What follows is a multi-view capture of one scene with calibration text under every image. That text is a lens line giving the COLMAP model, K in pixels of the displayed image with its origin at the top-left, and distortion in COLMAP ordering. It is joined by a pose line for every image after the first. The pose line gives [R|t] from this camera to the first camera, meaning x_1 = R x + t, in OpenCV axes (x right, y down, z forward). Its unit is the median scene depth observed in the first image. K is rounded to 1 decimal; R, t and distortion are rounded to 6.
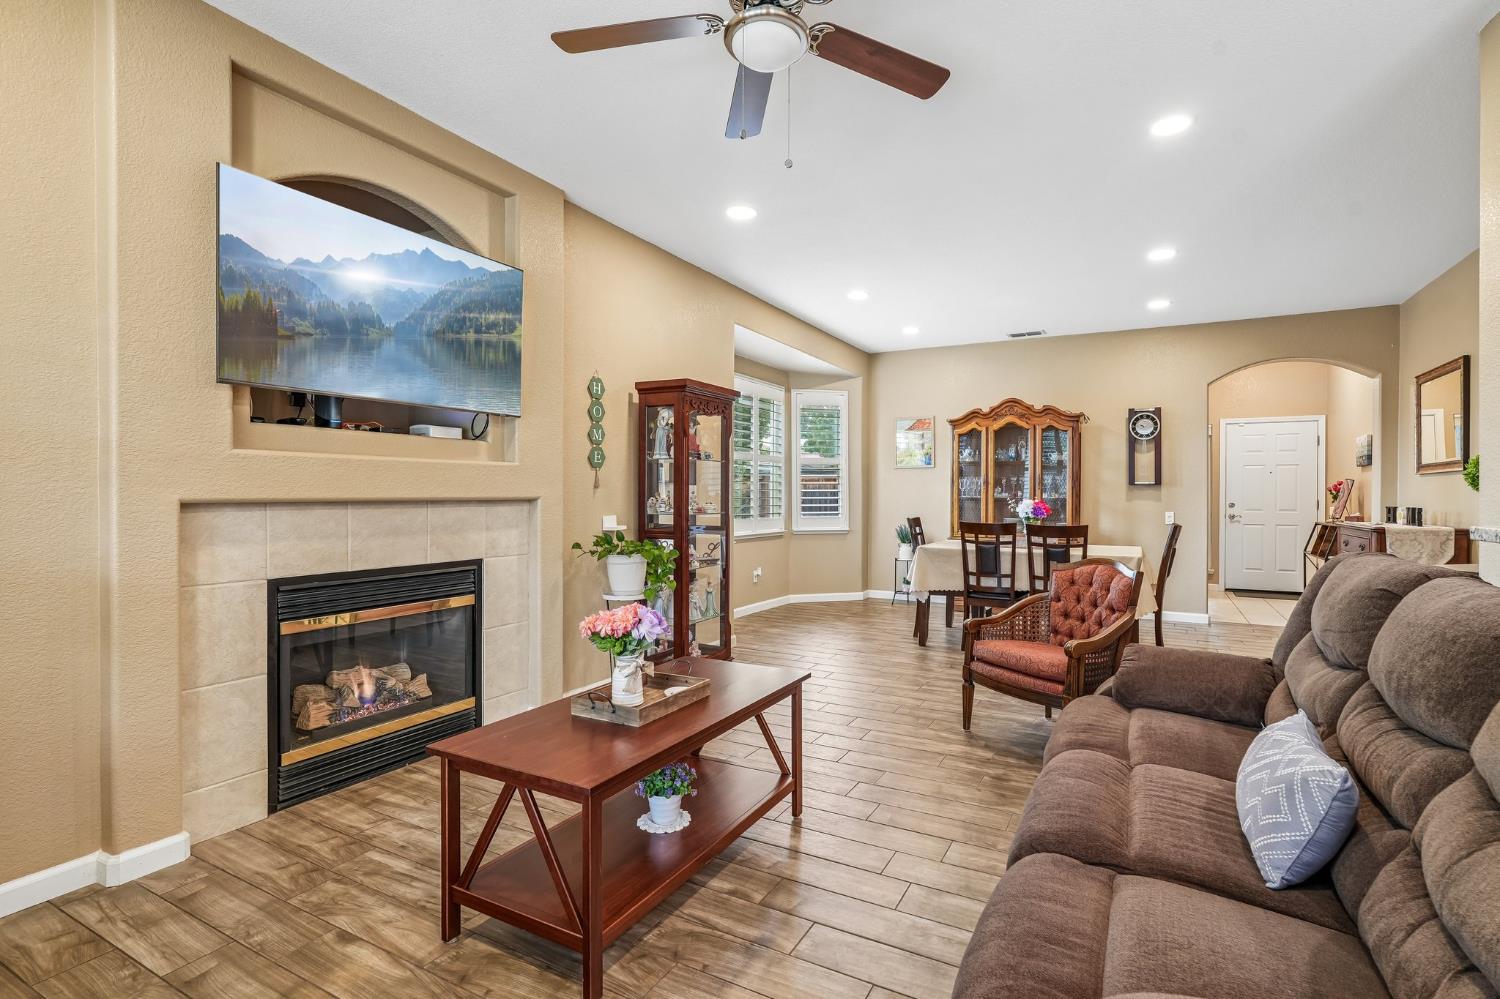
lens RADIAL K [[706.6, 0, 779.9], [0, 706.6, 497.9], [0, 0, 1]] dist [-0.000663, 0.000128]
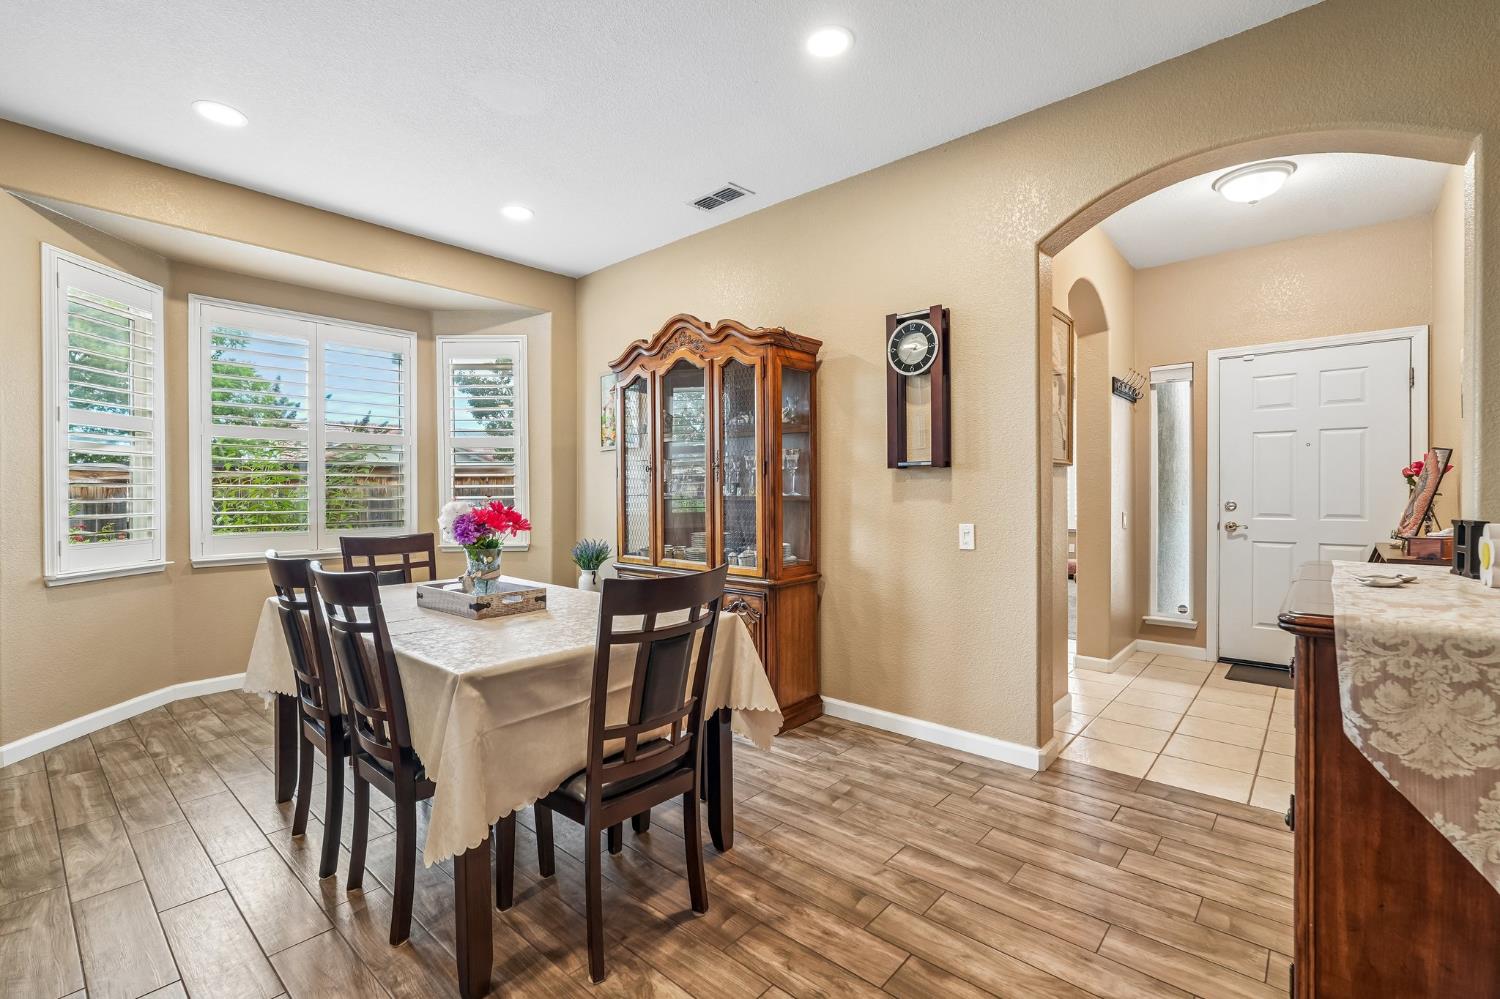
lens RADIAL K [[665.8, 0, 750.0], [0, 665.8, 499.5], [0, 0, 1]] dist [-0.003188, 0.000128]
pose [[0.972017, -0.007748, -0.234783, 0.517568], [0.008648, 0.999959, 0.002804, 0.000634], [0.234751, -0.004756, 0.972044, 0.532651]]
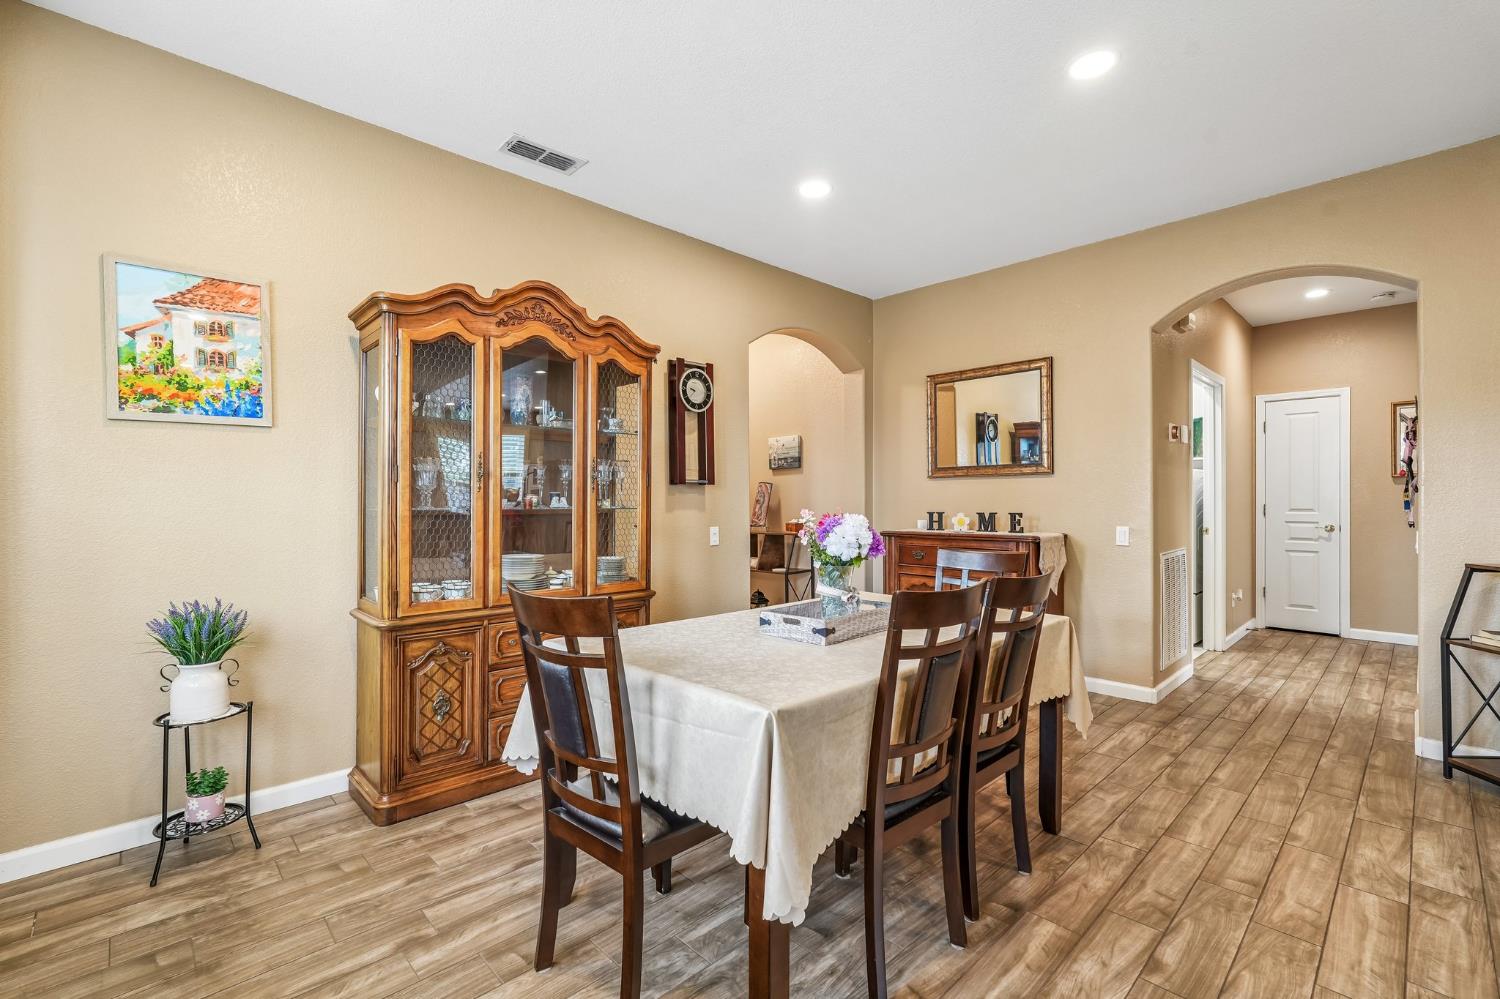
lens RADIAL K [[665.8, 0, 750.0], [0, 665.8, 499.5], [0, 0, 1]] dist [-0.003188, 0.000128]
pose [[0.319575, -0.002716, 0.947557, -0.023282], [0.010684, 0.999943, -0.000737, -0.004674], [-0.947501, 0.010359, 0.319586, 0.774533]]
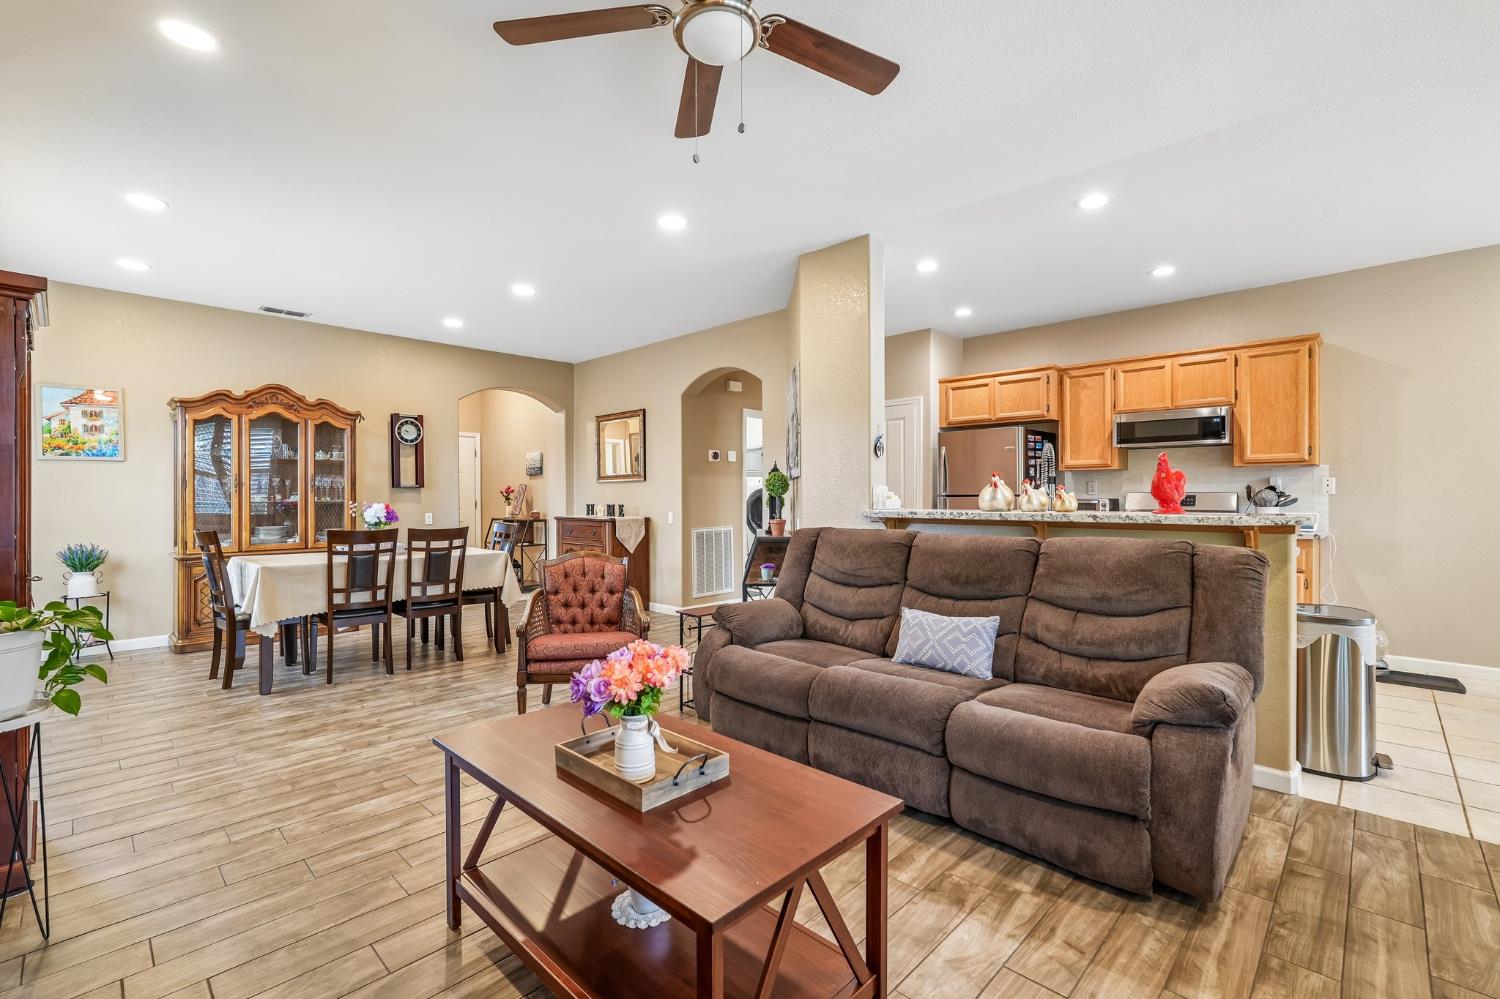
lens RADIAL K [[675.7, 0, 750.0], [0, 675.7, 499.5], [0, 0, 1]] dist [0.013244, 0.000060]
pose [[0.297660, -0.009489, 0.954625, -0.292077], [0.010581, 0.999922, 0.006640, -0.002639], [-0.954613, 0.008125, 0.297737, 0.223923]]
